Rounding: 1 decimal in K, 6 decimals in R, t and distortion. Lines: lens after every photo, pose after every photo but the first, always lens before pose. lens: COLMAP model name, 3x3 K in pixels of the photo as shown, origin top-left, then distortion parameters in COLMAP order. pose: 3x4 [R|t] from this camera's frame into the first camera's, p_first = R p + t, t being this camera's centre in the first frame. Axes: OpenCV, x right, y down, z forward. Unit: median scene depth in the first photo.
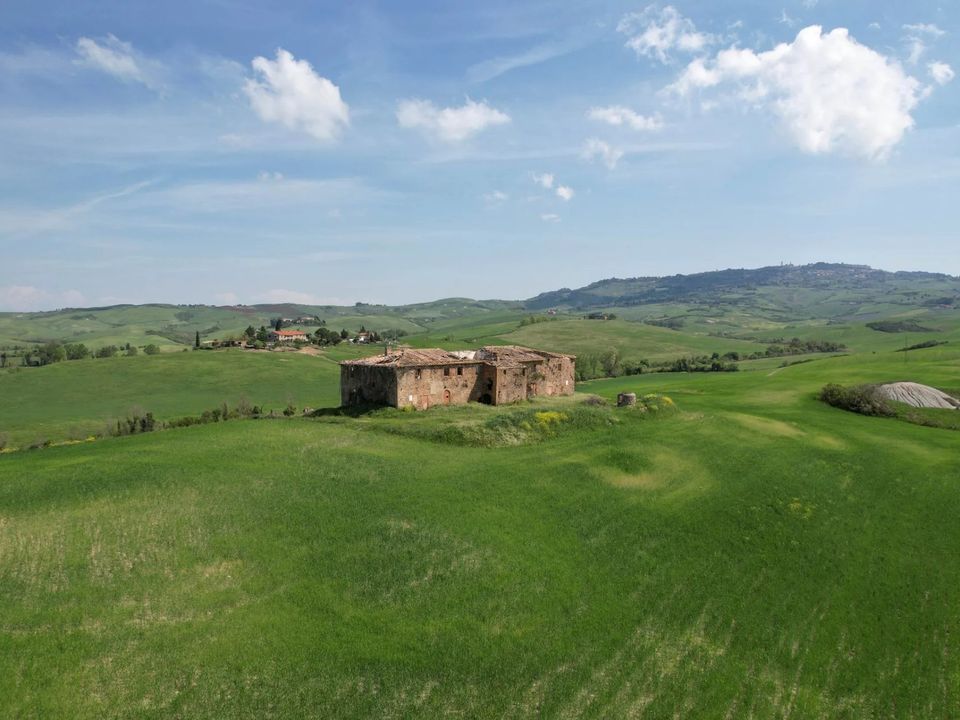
lens RADIAL K [[713.3, 0, 480.0], [0, 713.3, 360.0], [0, 0, 1]] dist [-0.054765, 0.045418]
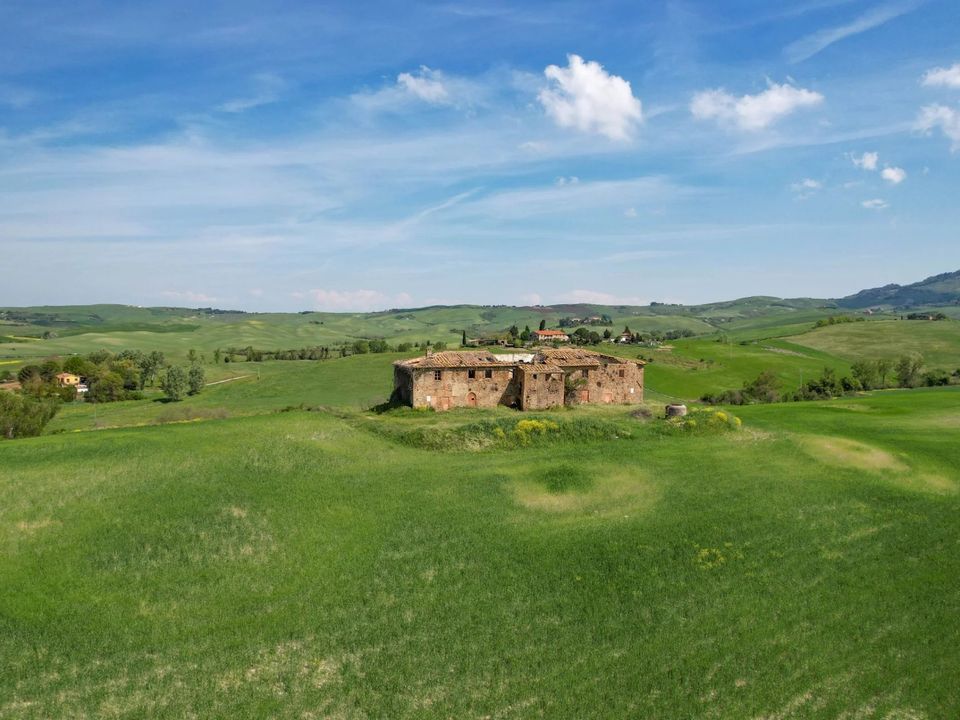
lens RADIAL K [[713.3, 0, 480.0], [0, 713.3, 360.0], [0, 0, 1]] dist [-0.054765, 0.045418]
pose [[0.909040, 0.023873, -0.416025, 0.054642], [-0.023692, 0.999704, 0.005599, -0.001354], [0.416036, 0.004767, 0.909336, 0.013658]]
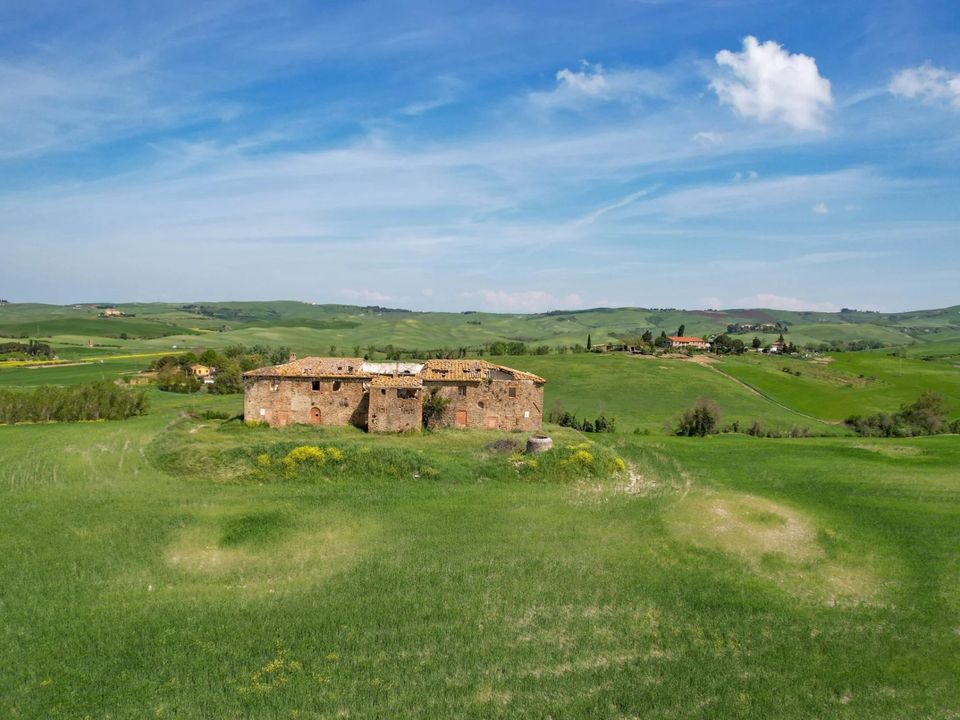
lens RADIAL K [[728.6, 0, 480.0], [0, 728.6, 360.0], [0, 0, 1]] dist [-0.044858, 0.007878]
pose [[0.778670, 0.051600, -0.625308, 0.092299], [-0.056744, 0.998320, 0.011719, -0.005041], [0.624862, 0.026357, 0.780290, 0.064739]]
